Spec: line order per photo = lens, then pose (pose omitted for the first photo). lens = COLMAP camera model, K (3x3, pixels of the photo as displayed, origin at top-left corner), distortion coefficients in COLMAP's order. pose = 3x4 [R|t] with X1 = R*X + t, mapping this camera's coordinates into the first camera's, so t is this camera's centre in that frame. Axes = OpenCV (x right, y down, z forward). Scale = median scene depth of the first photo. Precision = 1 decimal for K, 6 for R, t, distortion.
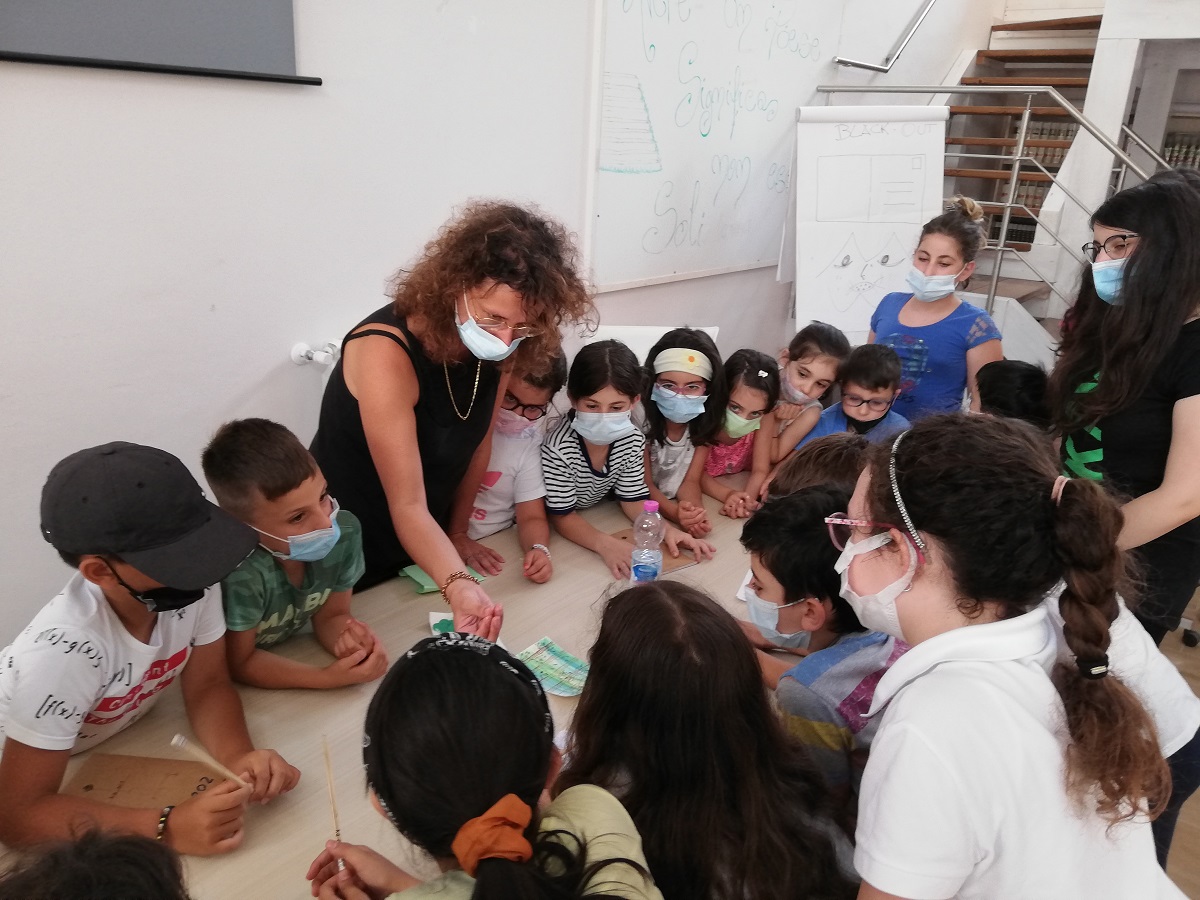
lens RADIAL K [[900.9, 0, 599.7], [0, 900.9, 434.6], [0, 0, 1]] dist [0.067124, -0.086073]
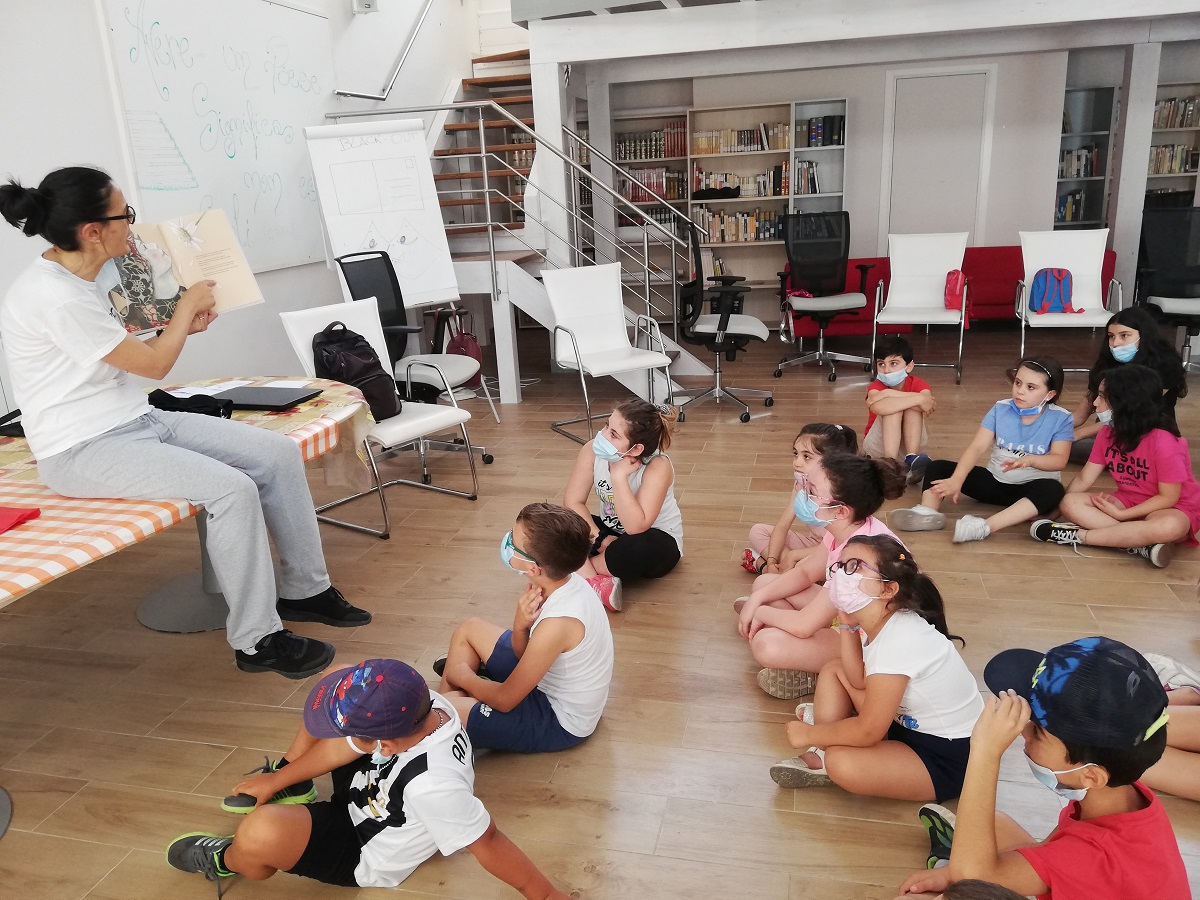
lens RADIAL K [[900.9, 0, 599.7], [0, 900.9, 434.6], [0, 0, 1]] dist [0.067124, -0.086073]
pose [[0.905076, -0.203330, 0.373490, 0.025247], [0.216198, 0.976320, 0.007604, 0.117801], [-0.366192, 0.073866, 0.927603, -0.260772]]
